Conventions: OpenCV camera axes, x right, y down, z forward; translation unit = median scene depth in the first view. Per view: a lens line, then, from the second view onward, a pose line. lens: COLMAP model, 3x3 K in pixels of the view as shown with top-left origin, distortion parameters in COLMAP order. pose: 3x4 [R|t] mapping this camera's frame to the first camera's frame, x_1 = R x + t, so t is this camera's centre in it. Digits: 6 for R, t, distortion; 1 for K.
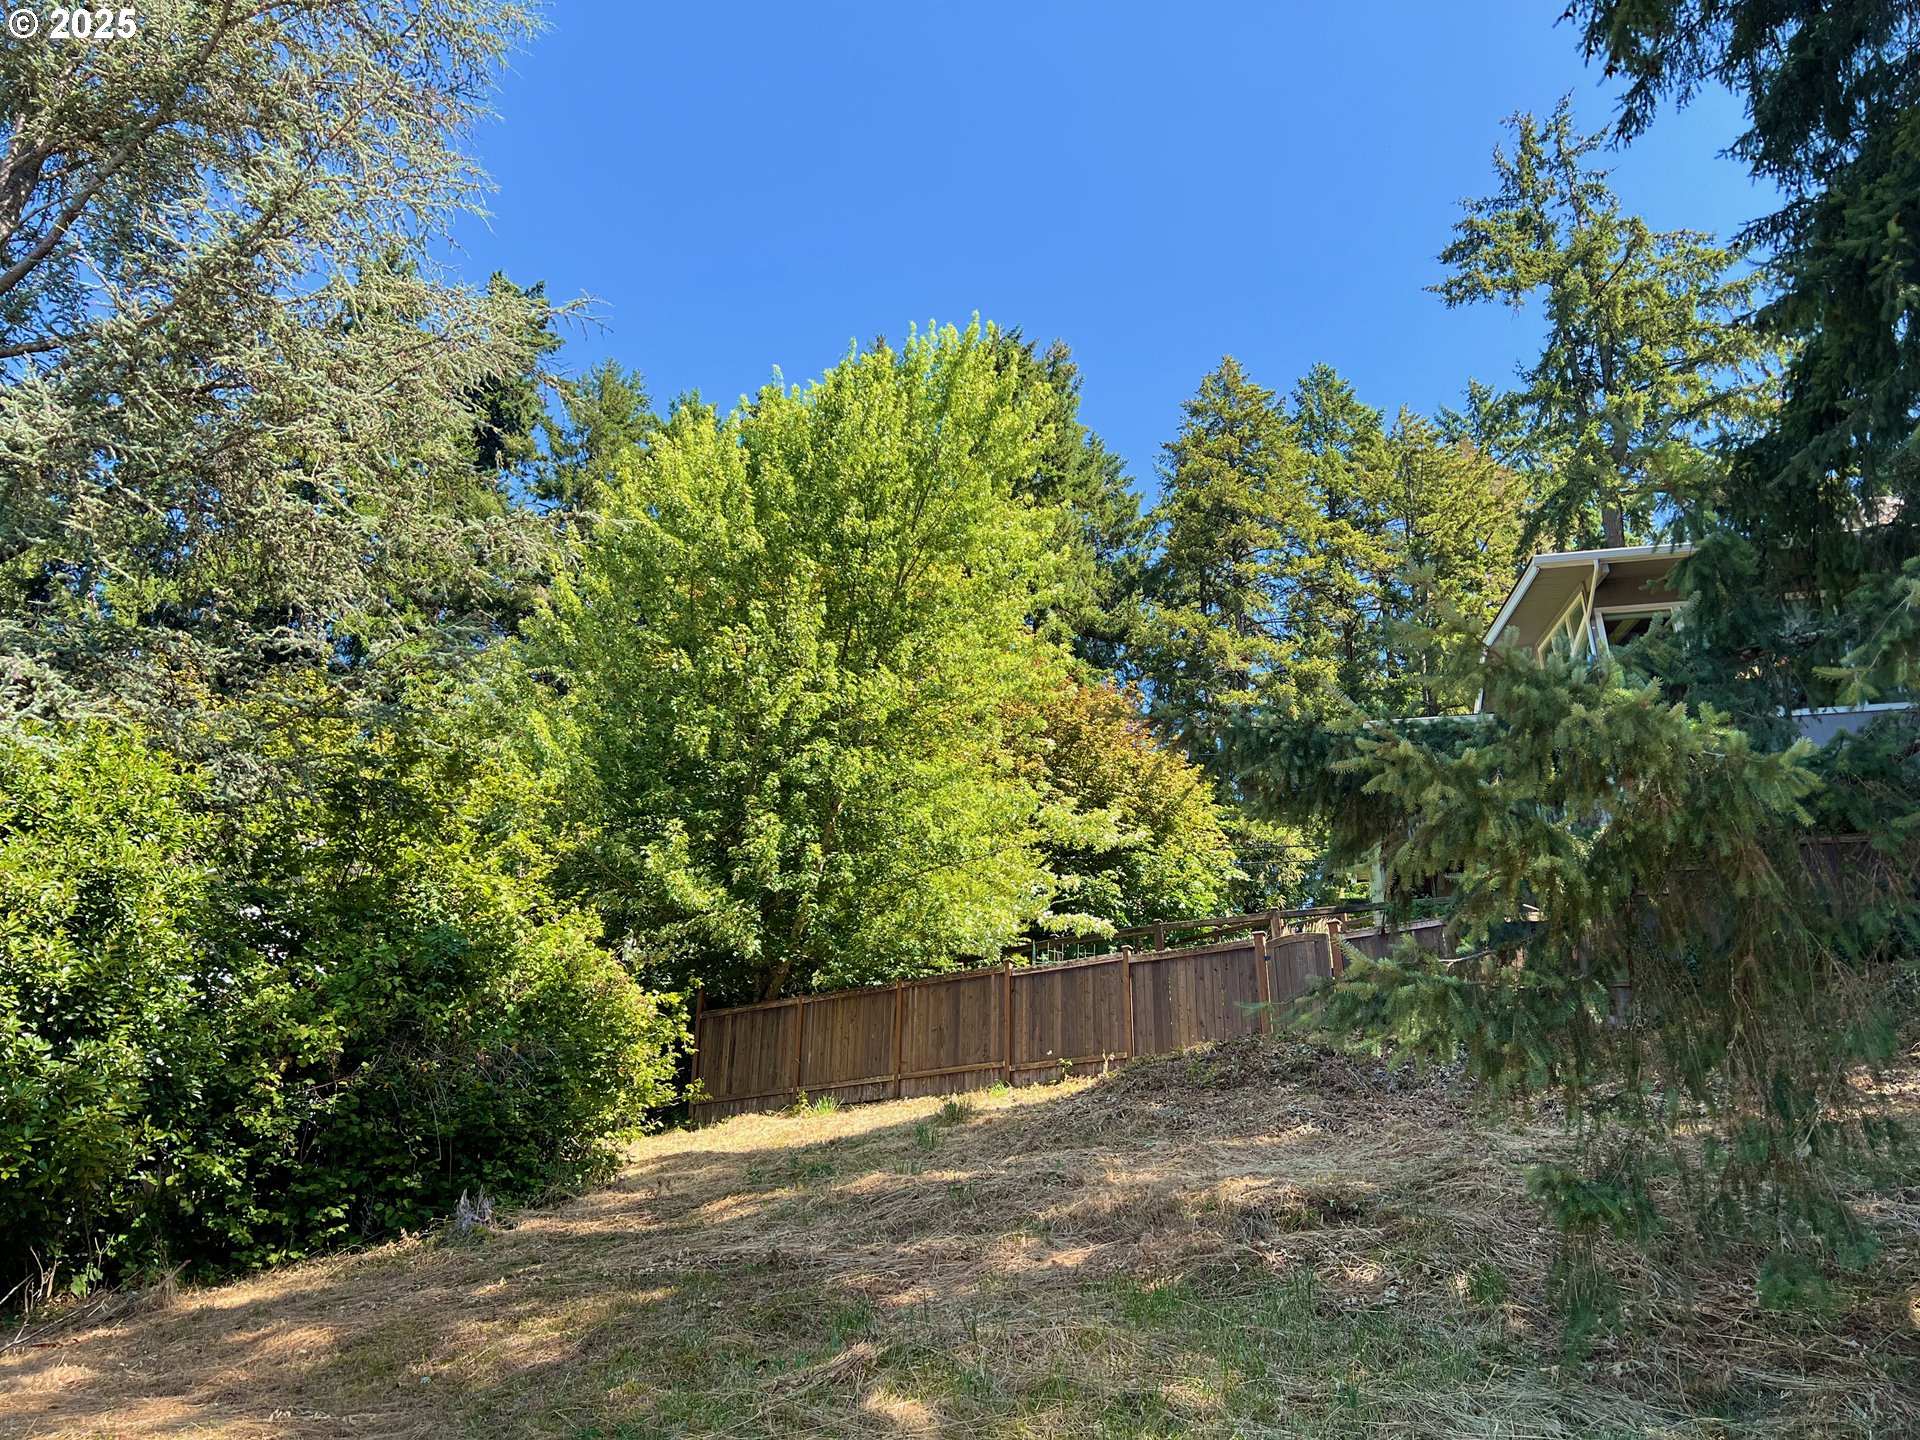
lens RADIAL K [[1477.8, 0, 960.0], [0, 1477.8, 720.0], [0, 0, 1]] dist [0.048356, -0.004471]
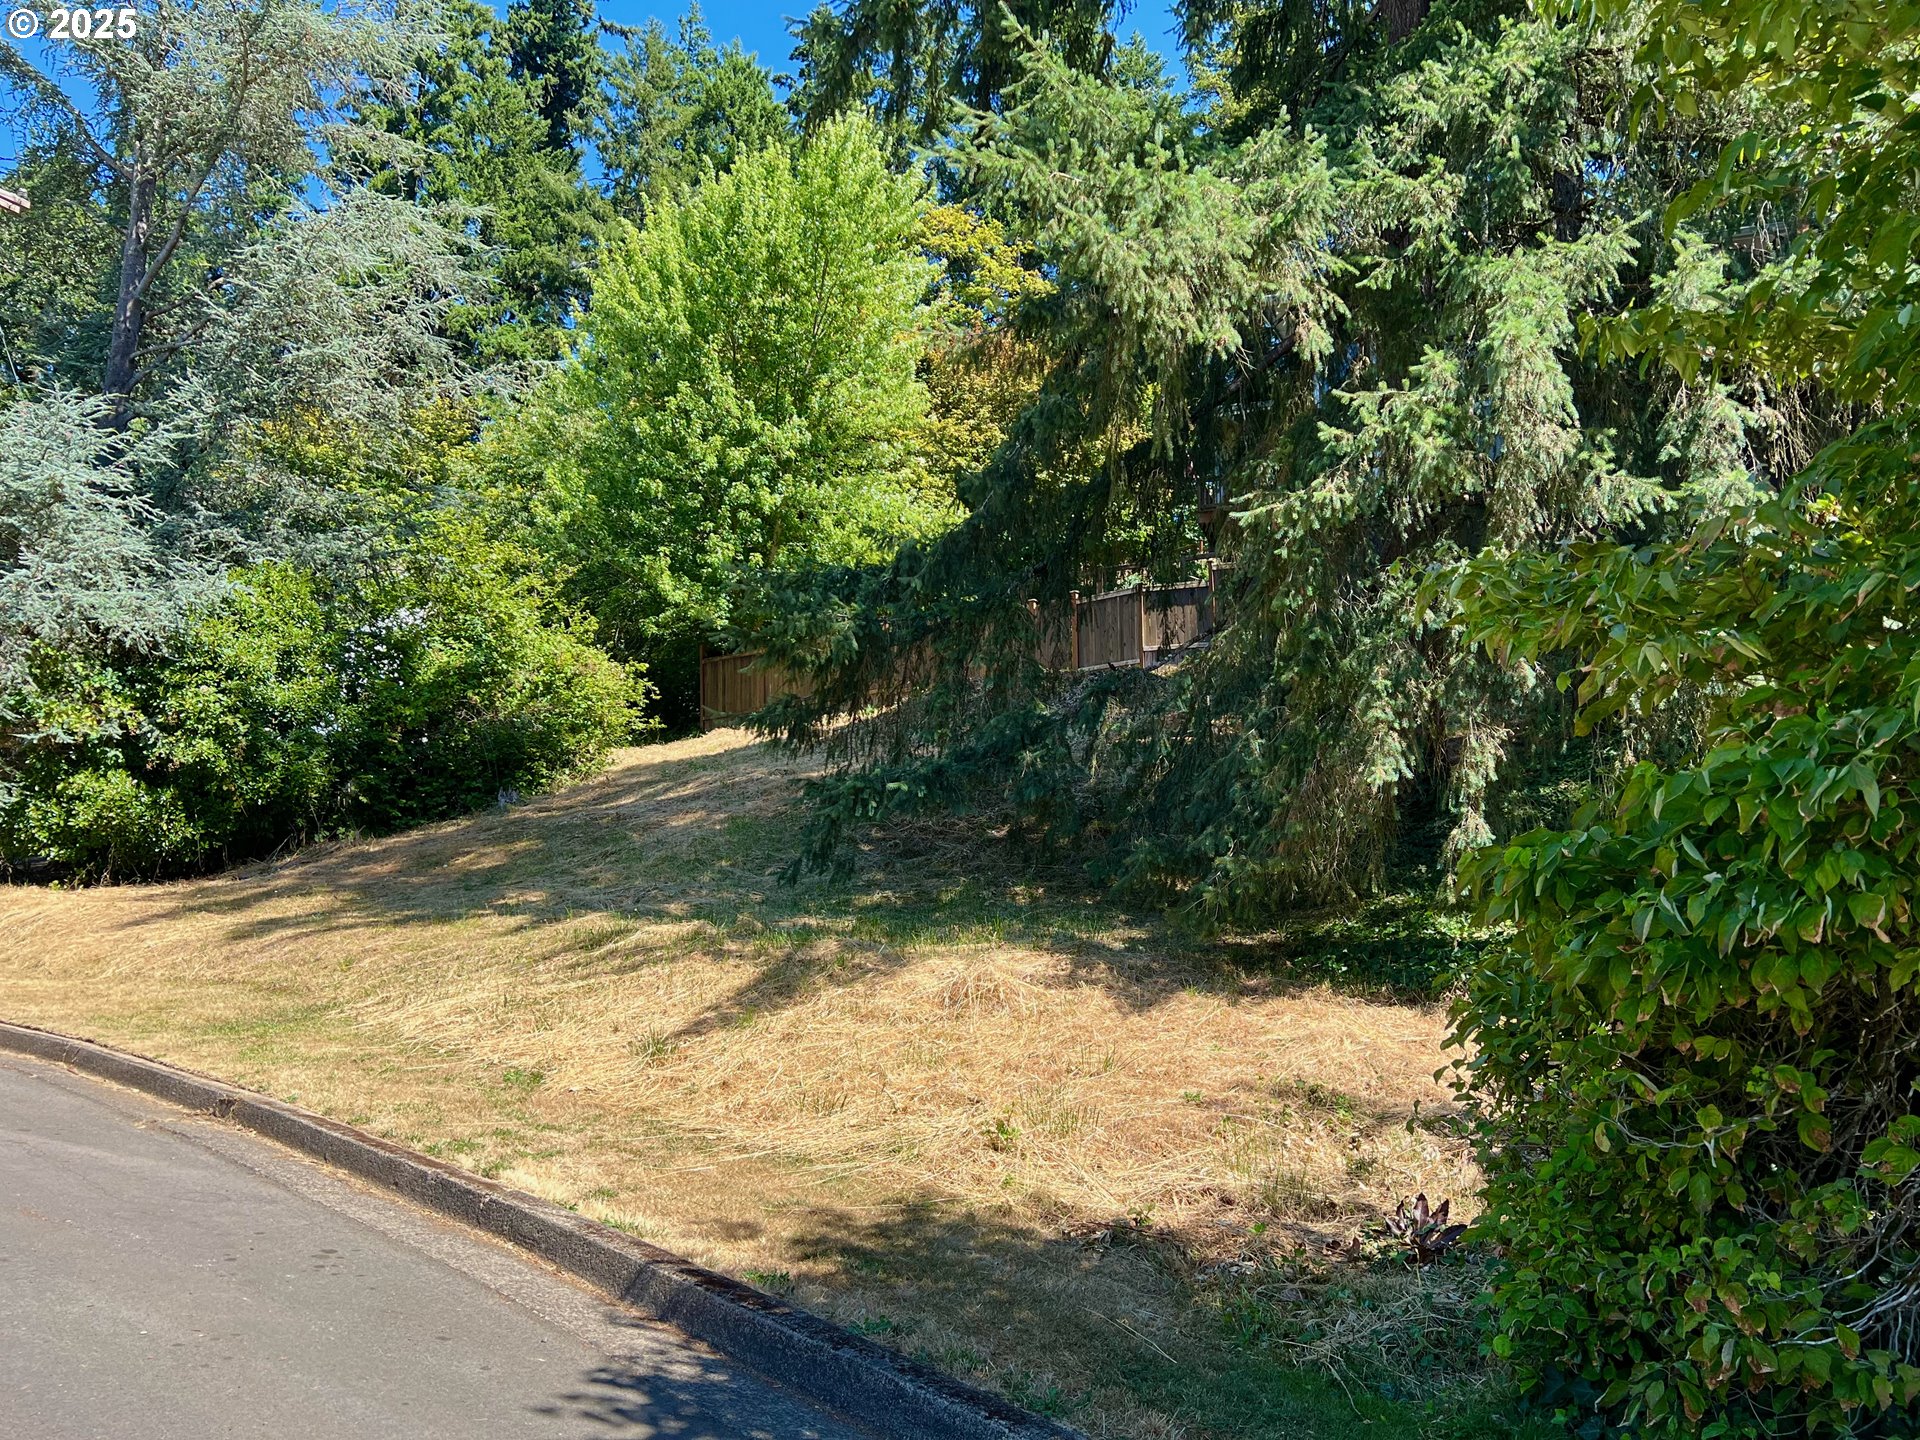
lens RADIAL K [[1477.8, 0, 960.0], [0, 1477.8, 720.0], [0, 0, 1]] dist [0.048356, -0.004471]
pose [[0.988748, -0.044058, -0.142957, 0.347139], [0.086162, 0.948936, 0.303475, -0.199404], [0.122286, -0.312377, 0.942054, -0.455707]]
